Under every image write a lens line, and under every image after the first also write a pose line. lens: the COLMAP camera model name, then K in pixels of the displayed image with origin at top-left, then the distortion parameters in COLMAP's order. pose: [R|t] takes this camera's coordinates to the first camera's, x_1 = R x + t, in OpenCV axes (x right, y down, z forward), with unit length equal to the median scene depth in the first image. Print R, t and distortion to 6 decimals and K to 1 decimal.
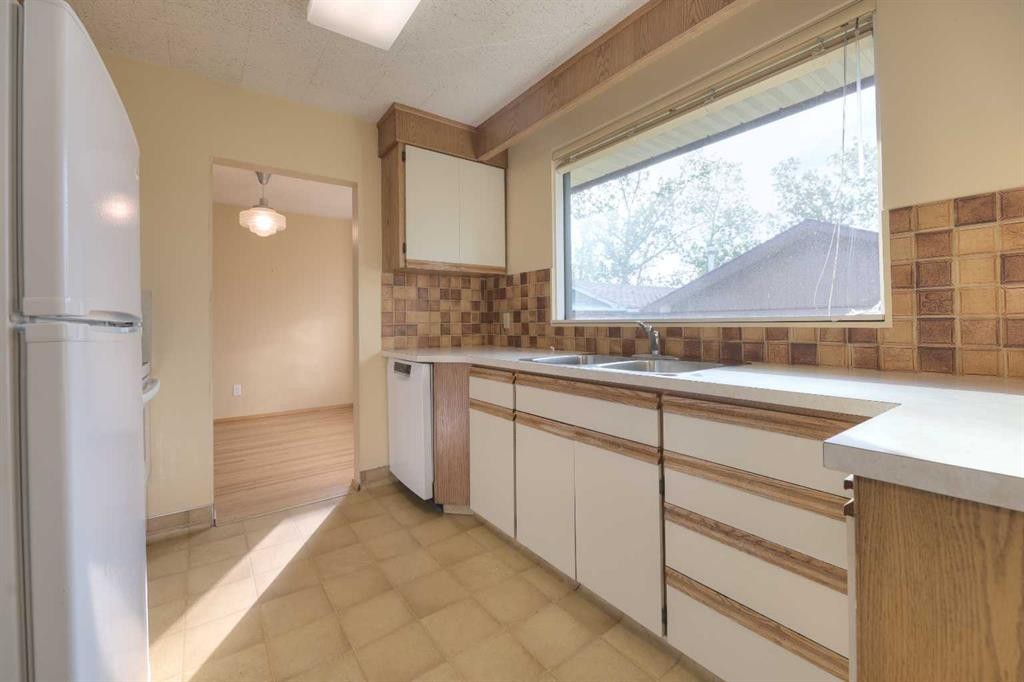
lens RADIAL K [[422.3, 0, 513.1], [0, 422.3, 313.6], [0, 0, 1]] dist [0.001324, -0.000389]
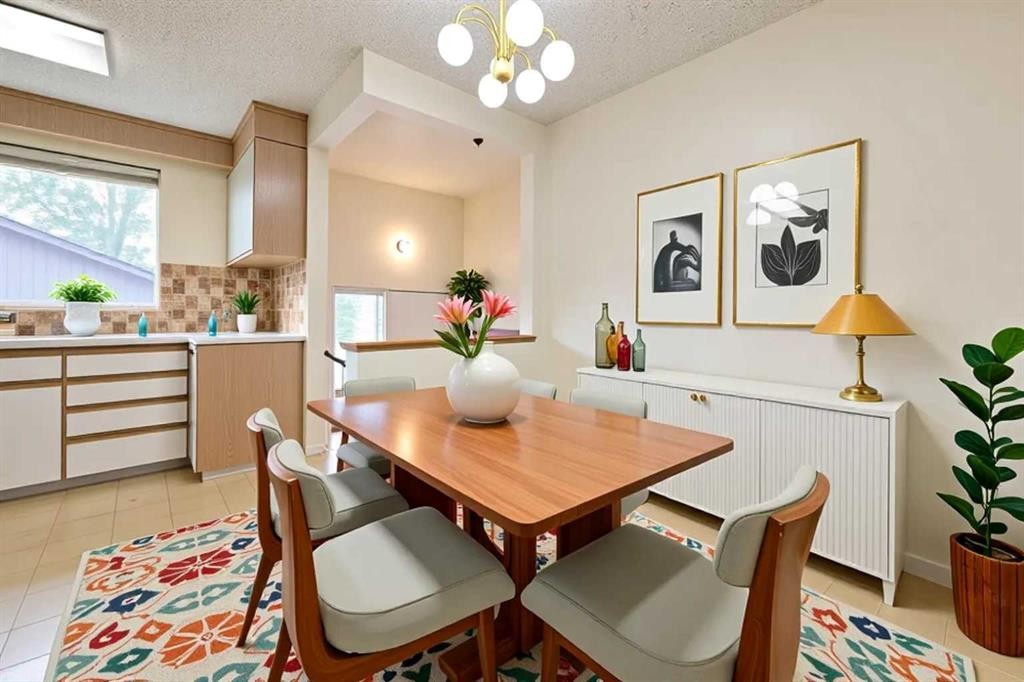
lens RADIAL K [[422.3, 0, 513.1], [0, 422.3, 313.6], [0, 0, 1]] dist [0.001324, -0.000389]
pose [[-0.073014, 0.012125, 0.997257, -1.666615], [-0.027221, 0.999529, -0.014146, 0.014555], [-0.996959, -0.028179, -0.072650, -0.836397]]
